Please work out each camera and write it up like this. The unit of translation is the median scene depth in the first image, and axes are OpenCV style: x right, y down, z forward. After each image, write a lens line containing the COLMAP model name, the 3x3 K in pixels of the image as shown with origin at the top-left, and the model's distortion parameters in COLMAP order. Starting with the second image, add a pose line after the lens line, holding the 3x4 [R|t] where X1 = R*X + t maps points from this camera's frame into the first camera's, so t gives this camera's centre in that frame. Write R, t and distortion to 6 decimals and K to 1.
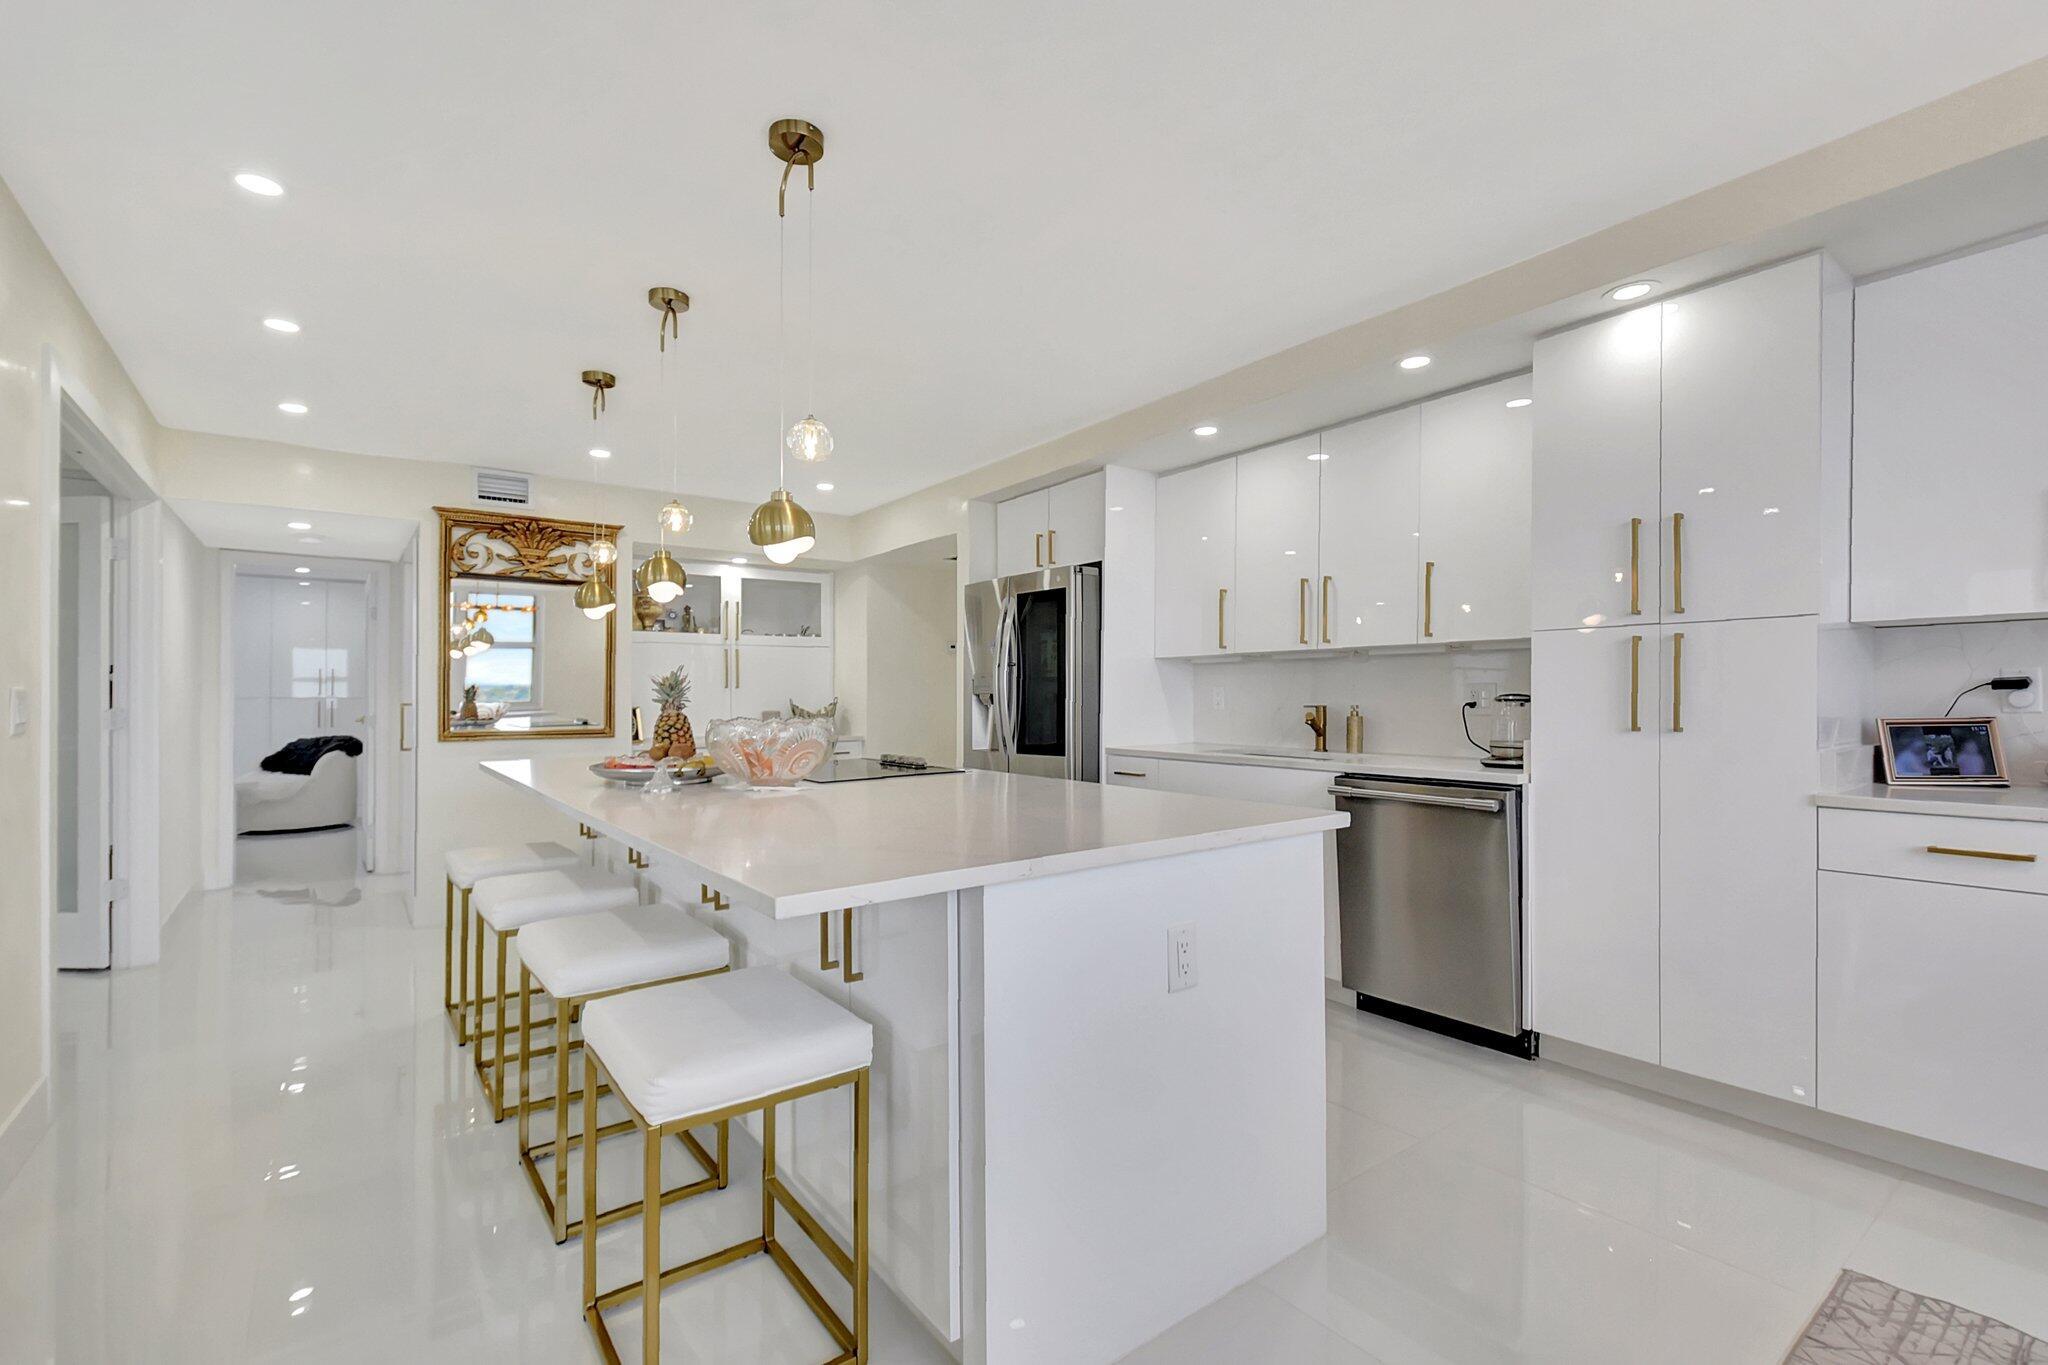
lens RADIAL K [[919.1, 0, 1024.0], [0, 919.1, 682.5], [0, 0, 1]] dist [0.016005, -0.017702]
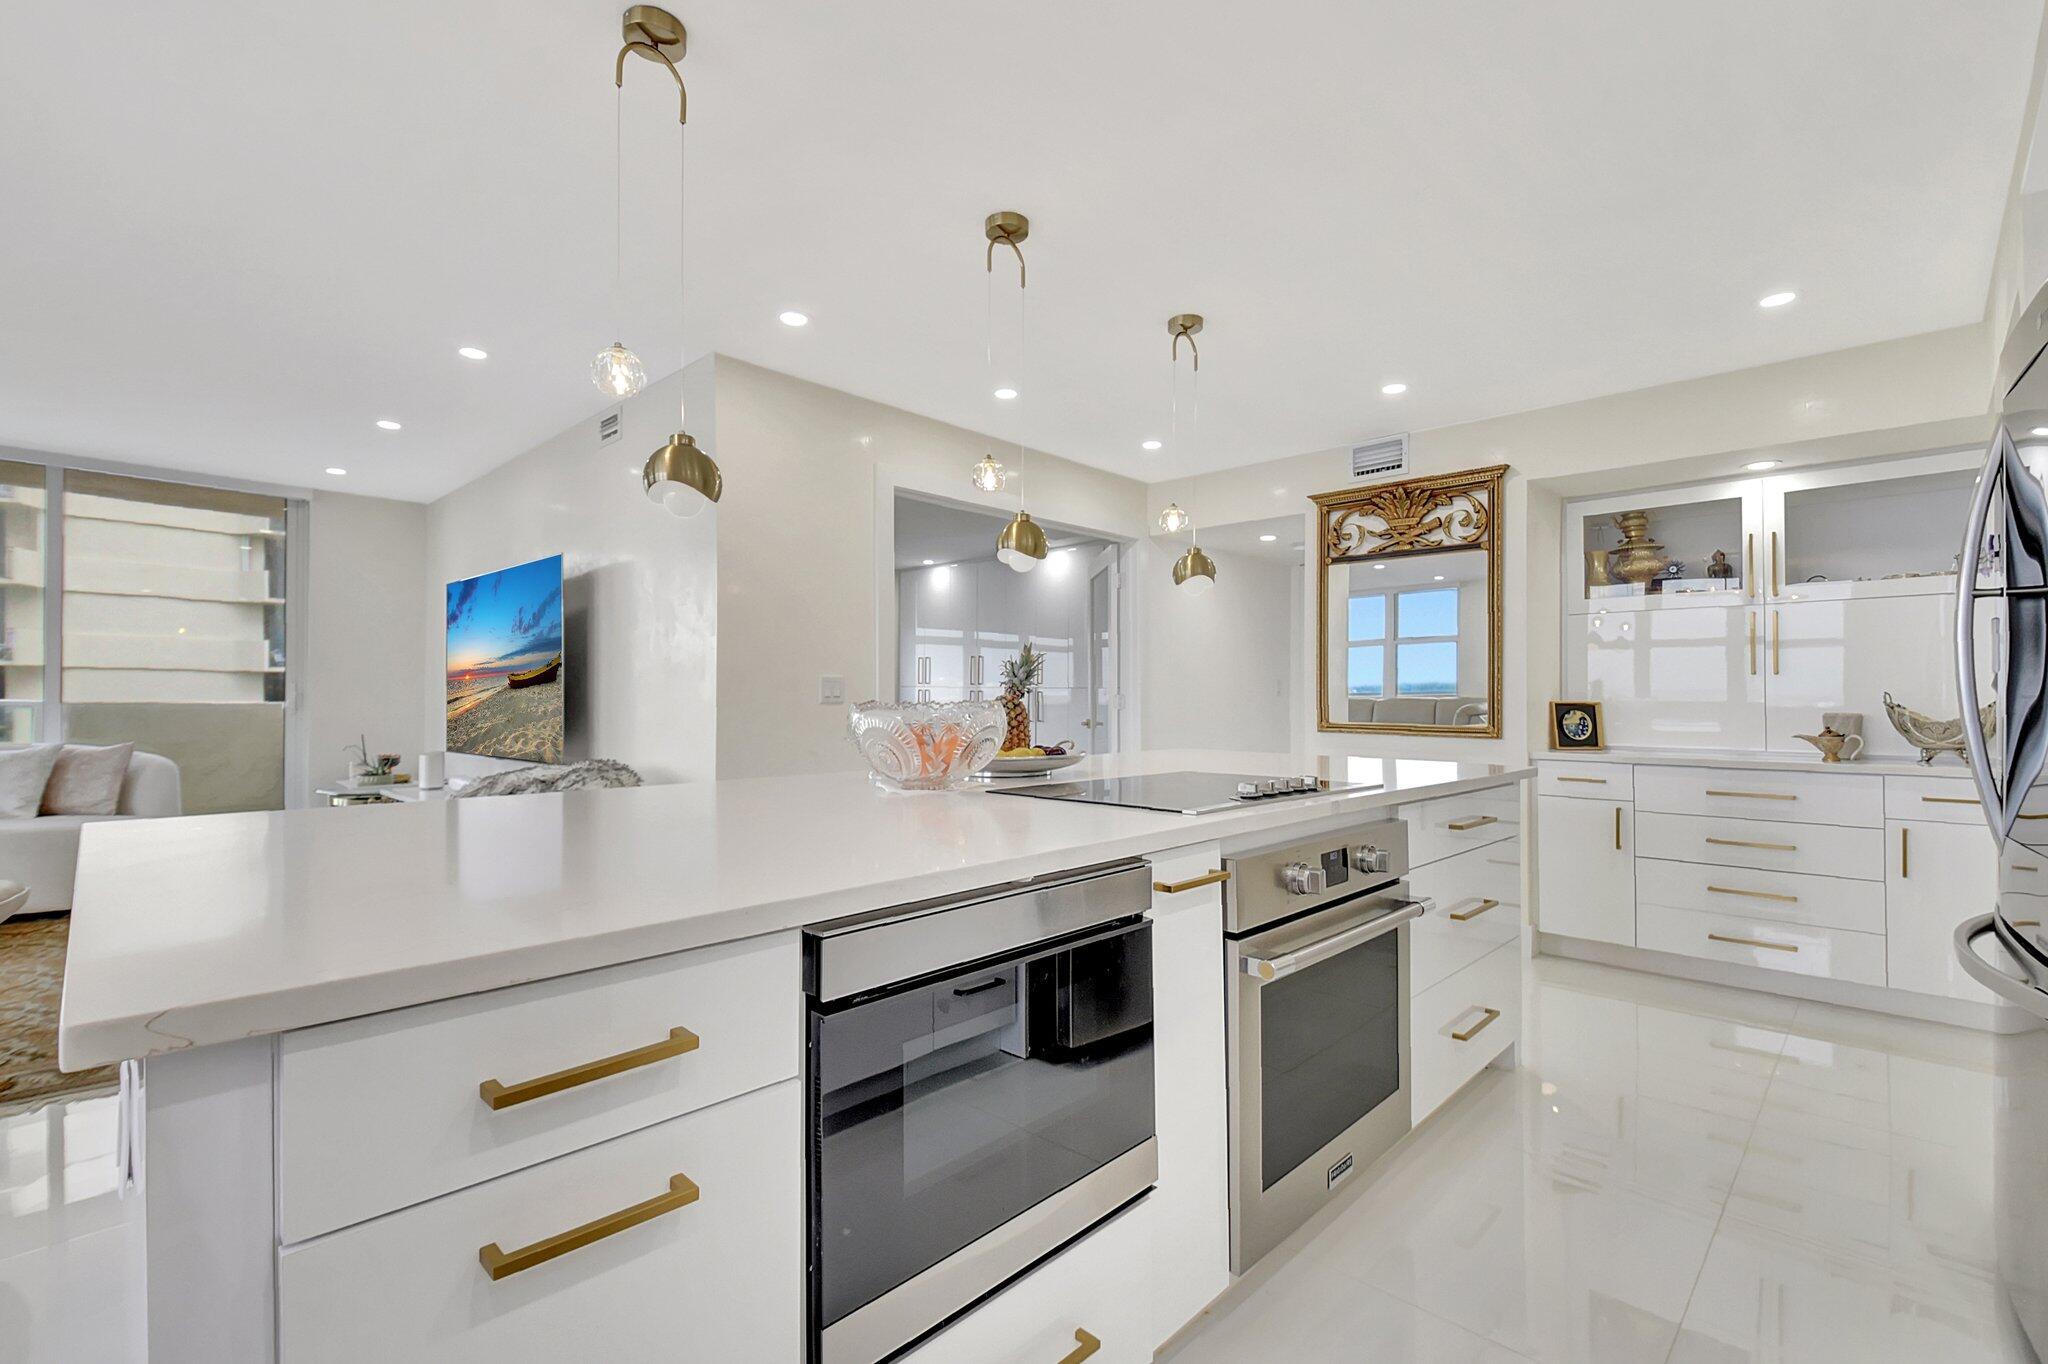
lens RADIAL K [[919.1, 0, 1024.0], [0, 919.1, 682.0], [0, 0, 1]] dist [0.016005, -0.017702]
pose [[0.138187, -0.007809, -0.990375, 0.283952], [0.010859, 0.999921, -0.006369, 0.012453], [0.990347, -0.009875, 0.138260, 0.525853]]
